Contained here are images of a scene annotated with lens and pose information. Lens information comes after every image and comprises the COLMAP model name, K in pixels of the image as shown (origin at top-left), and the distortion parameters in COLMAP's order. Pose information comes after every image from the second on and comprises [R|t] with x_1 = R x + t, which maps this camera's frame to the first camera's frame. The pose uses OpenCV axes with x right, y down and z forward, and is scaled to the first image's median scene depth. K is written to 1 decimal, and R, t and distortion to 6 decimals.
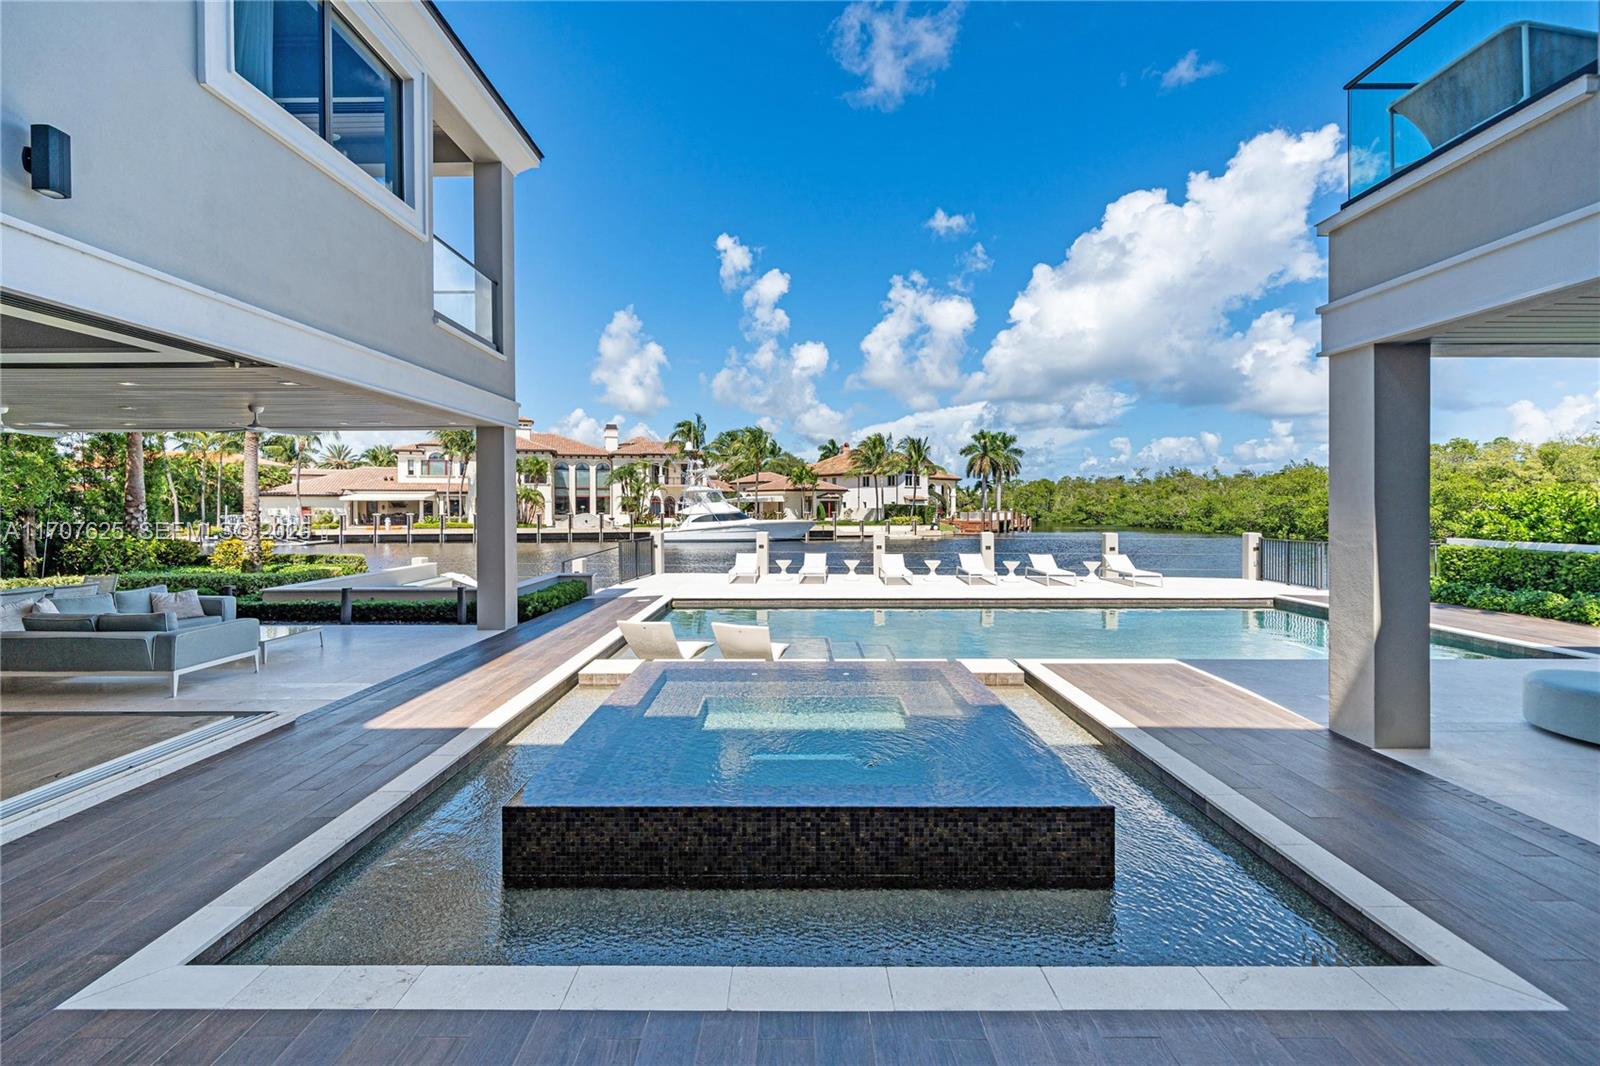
lens RADIAL K [[650.2, 0, 790.5], [0, 650.2, 508.9], [0, 0, 1]] dist [-0.000122, 0.000538]
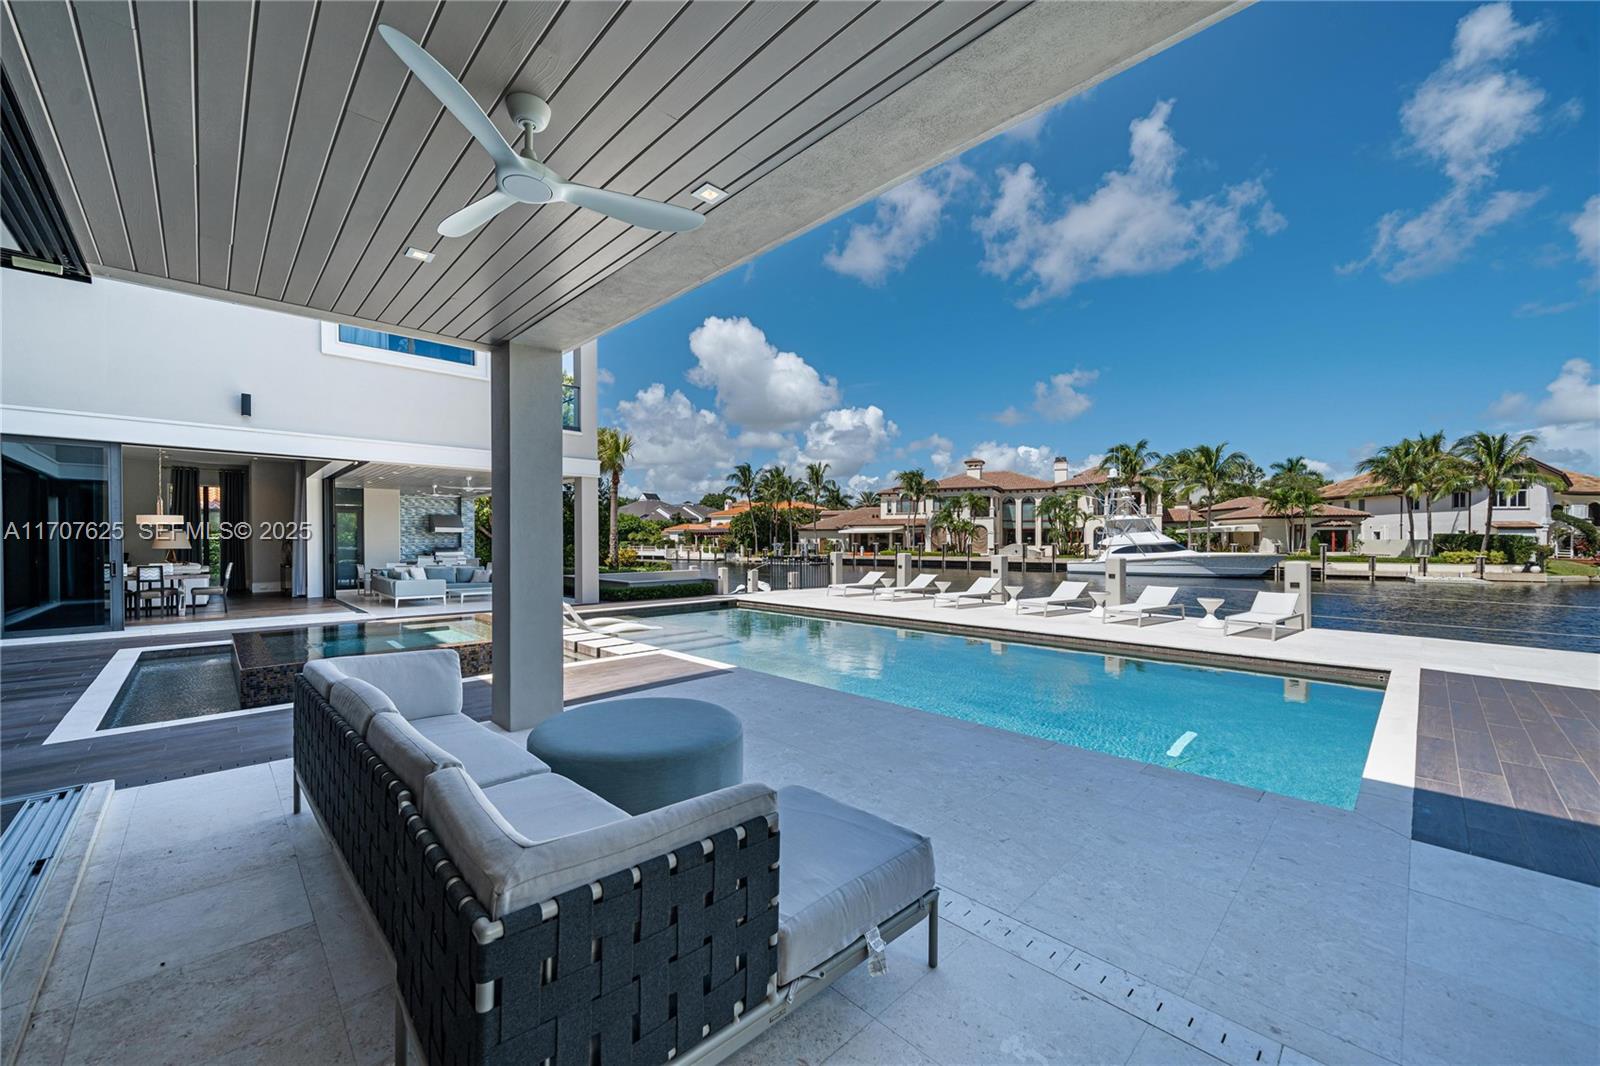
lens RADIAL K [[612.8, 0, 798.5], [0, 612.8, 546.1], [0, 0, 1]] dist [0.000335, 0.000034]
pose [[0.702625, 0.007841, -0.711517, 0.164560], [-0.003801, 0.999966, 0.007266, 0.005056], [0.711550, -0.002401, 0.702631, 0.050883]]
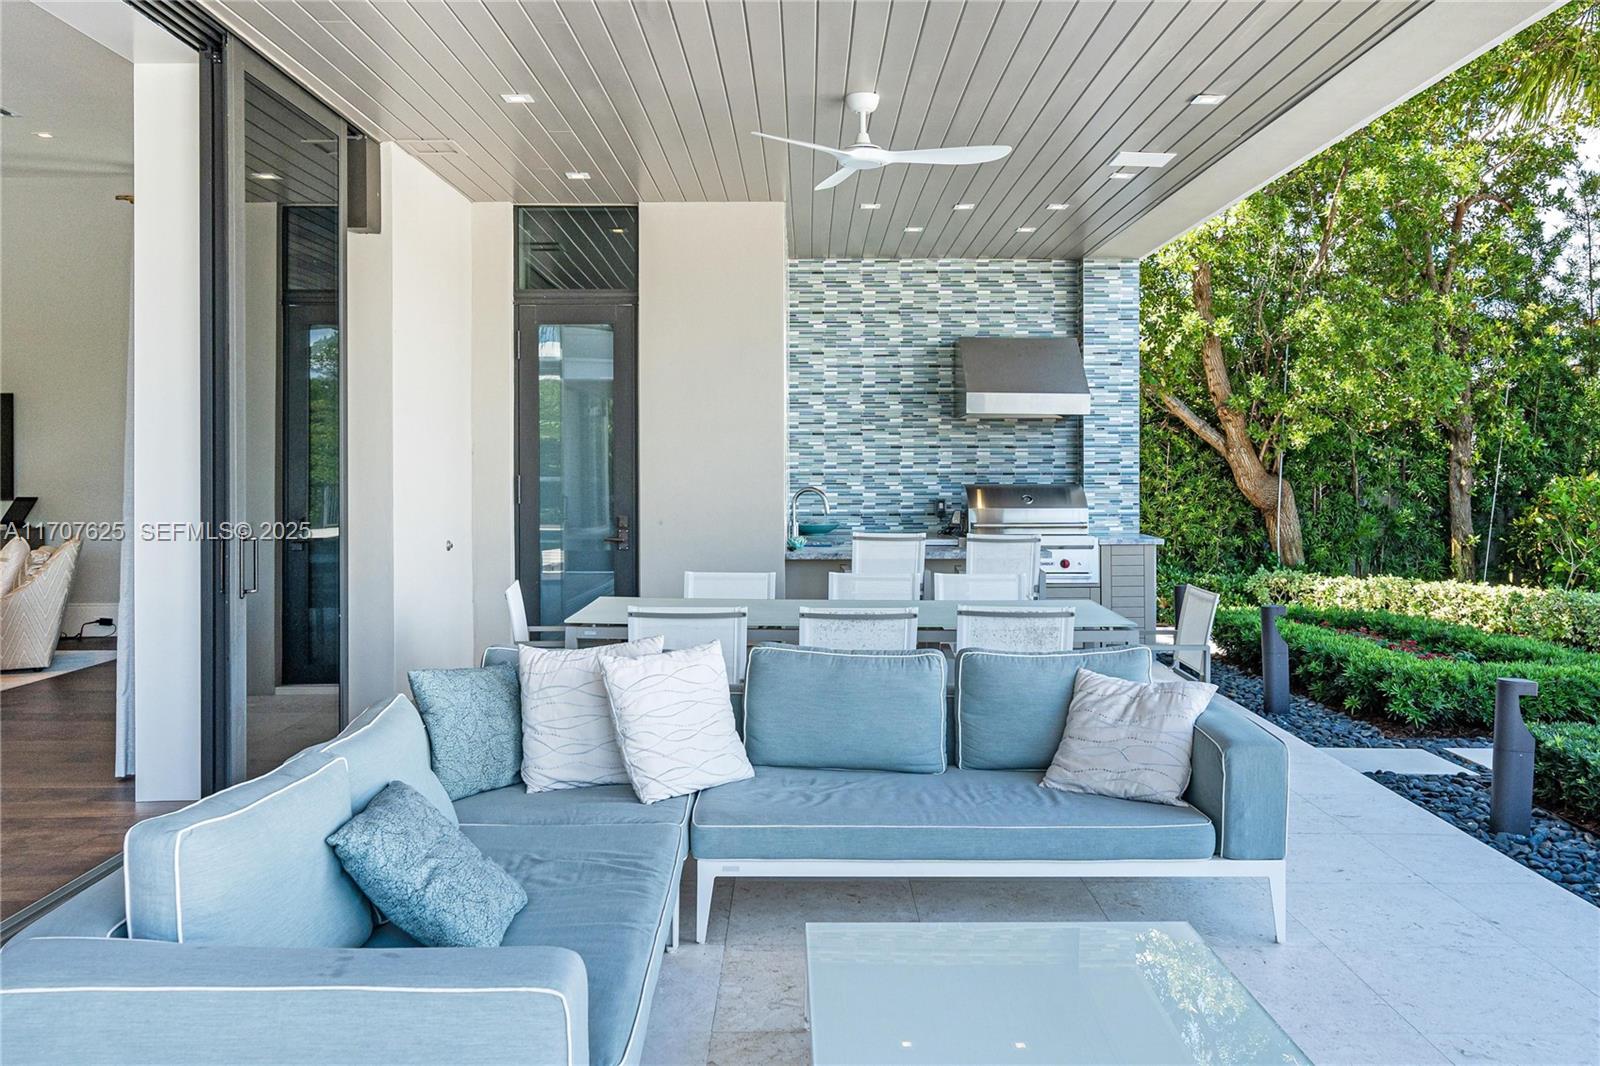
lens RADIAL K [[1327.9, 0, 812.7], [0, 1327.9, 466.2], [0, 0, 1]] dist [0.002780, 0.001677]
pose [[0.018024, 0.004510, -0.999827, -0.062096], [-0.002585, 0.999987, 0.004464, 0.006048], [0.999834, 0.002504, 0.018036, 0.125566]]
